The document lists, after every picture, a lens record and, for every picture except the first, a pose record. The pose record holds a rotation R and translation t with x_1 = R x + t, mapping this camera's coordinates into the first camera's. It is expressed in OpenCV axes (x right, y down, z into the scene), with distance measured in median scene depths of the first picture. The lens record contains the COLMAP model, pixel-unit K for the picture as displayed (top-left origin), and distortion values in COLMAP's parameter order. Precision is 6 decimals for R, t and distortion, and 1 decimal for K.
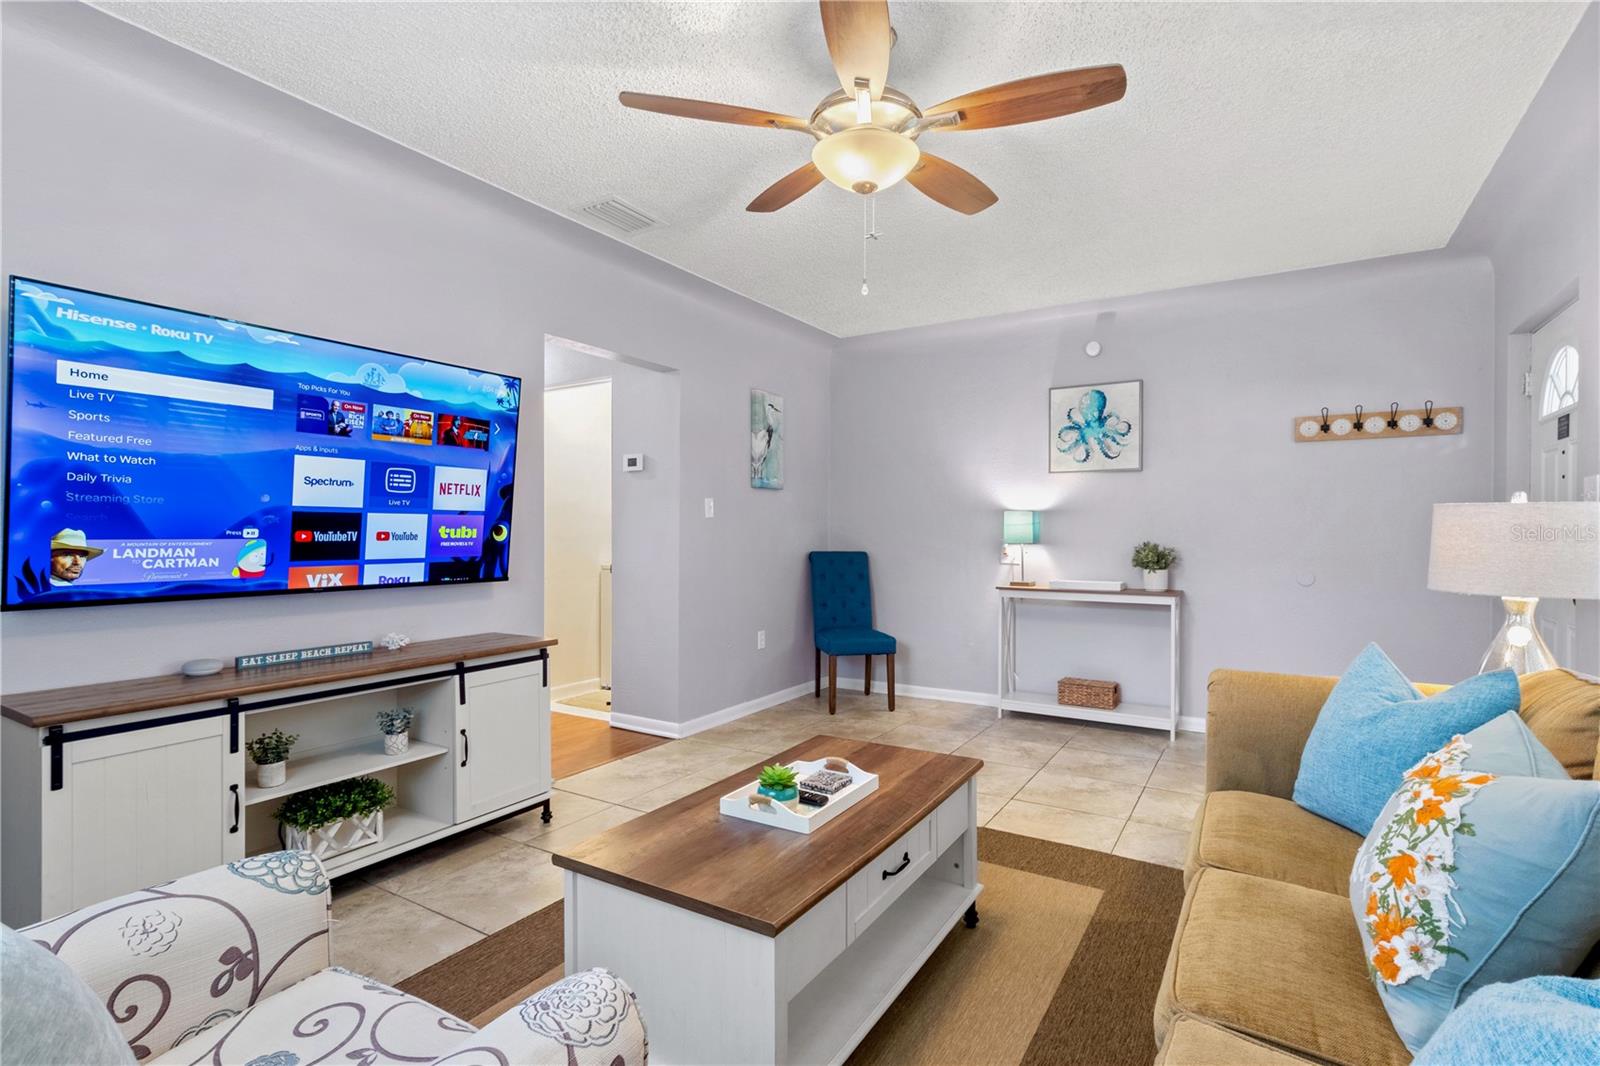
lens RADIAL K [[752.3, 0, 808.1], [0, 752.3, 535.8], [0, 0, 1]] dist [0.003584, -0.000628]
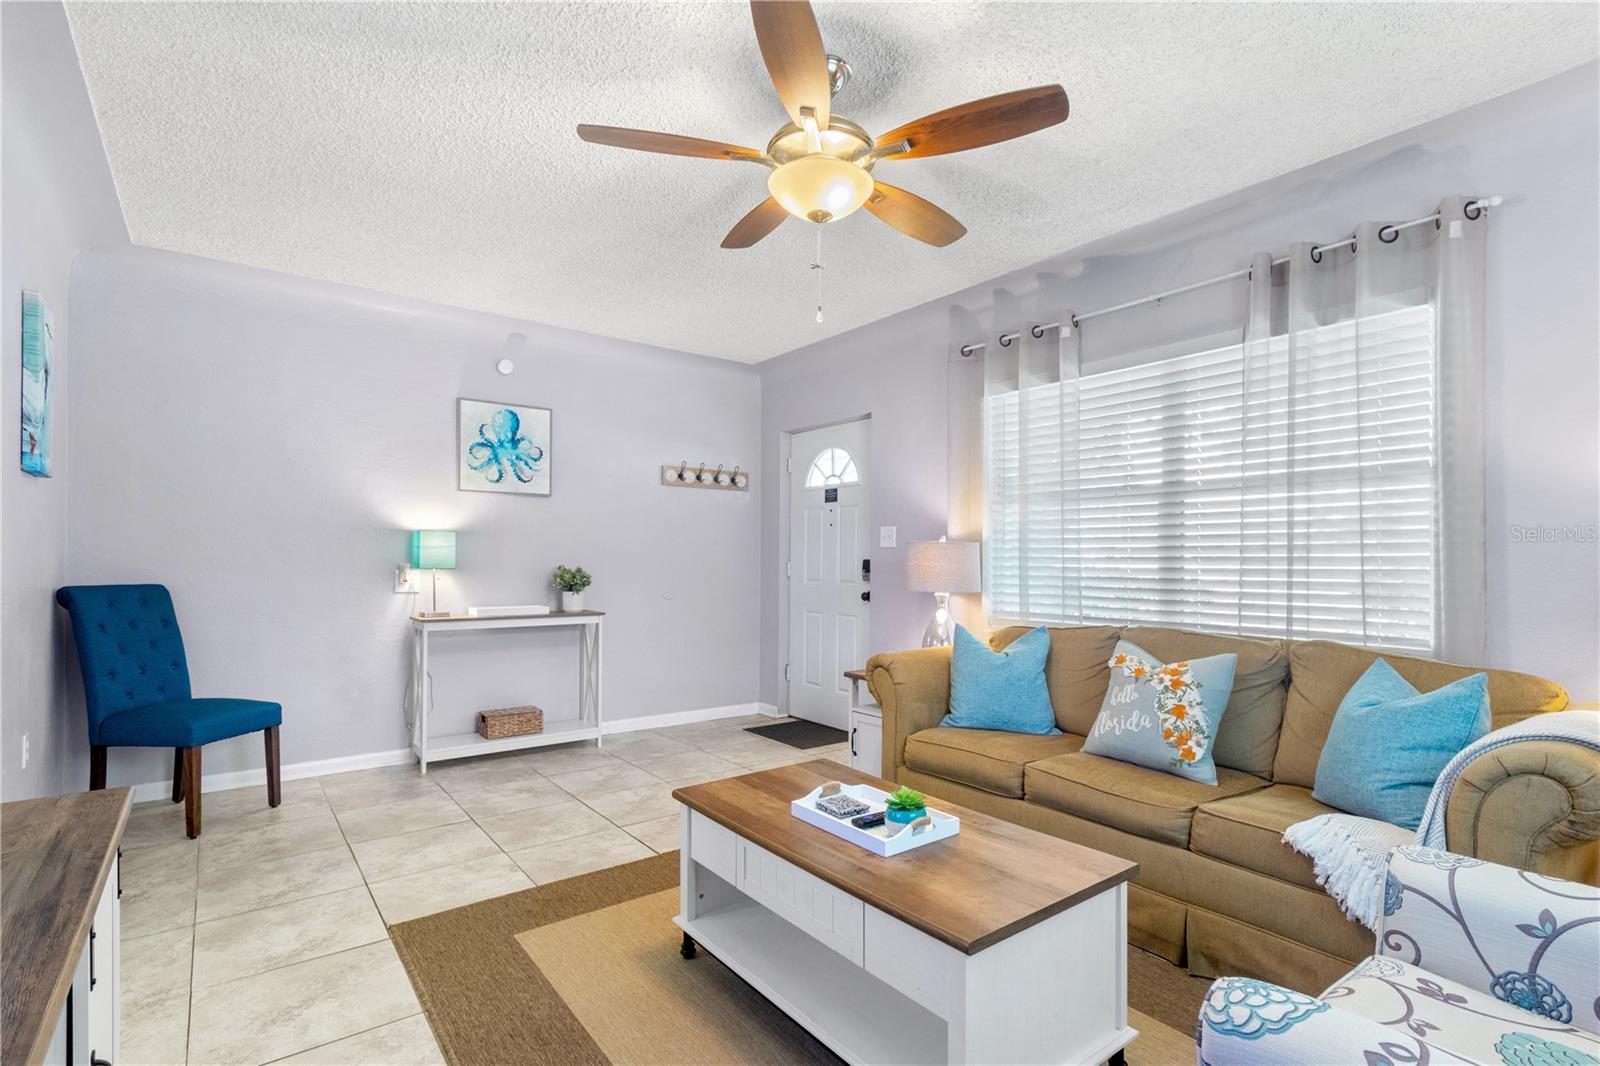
lens RADIAL K [[760.6, 0, 802.5], [0, 760.6, 553.5], [0, 0, 1]] dist [0.000110, 0.000495]
pose [[0.361242, 0.008354, 0.932435, -0.420749], [-0.000438, 0.999961, -0.008790, 0.000612], [-0.932472, 0.002767, 0.361232, 0.307367]]
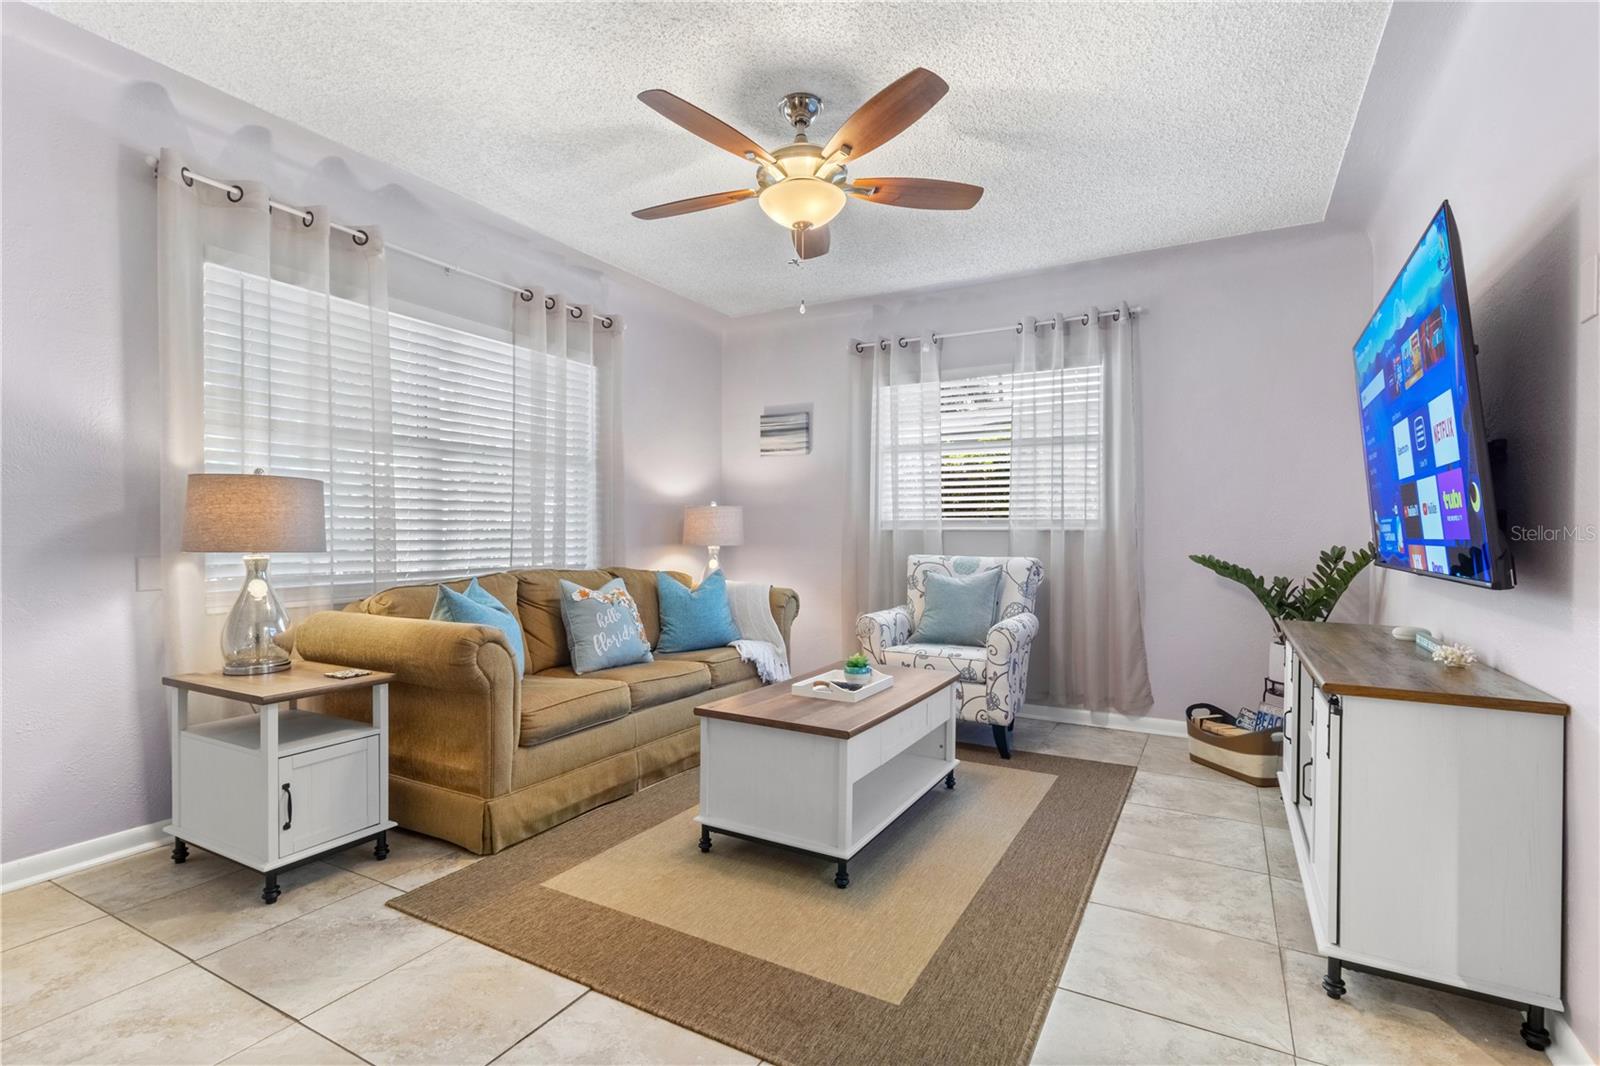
lens RADIAL K [[752.3, 0, 808.1], [0, 752.3, 535.8], [0, 0, 1]] dist [0.003584, -0.000628]
pose [[-0.998989, -0.005161, -0.044669, 0.056780], [-0.005448, 0.999965, 0.006304, 0.016441], [0.044635, 0.006541, -0.998982, 1.054957]]
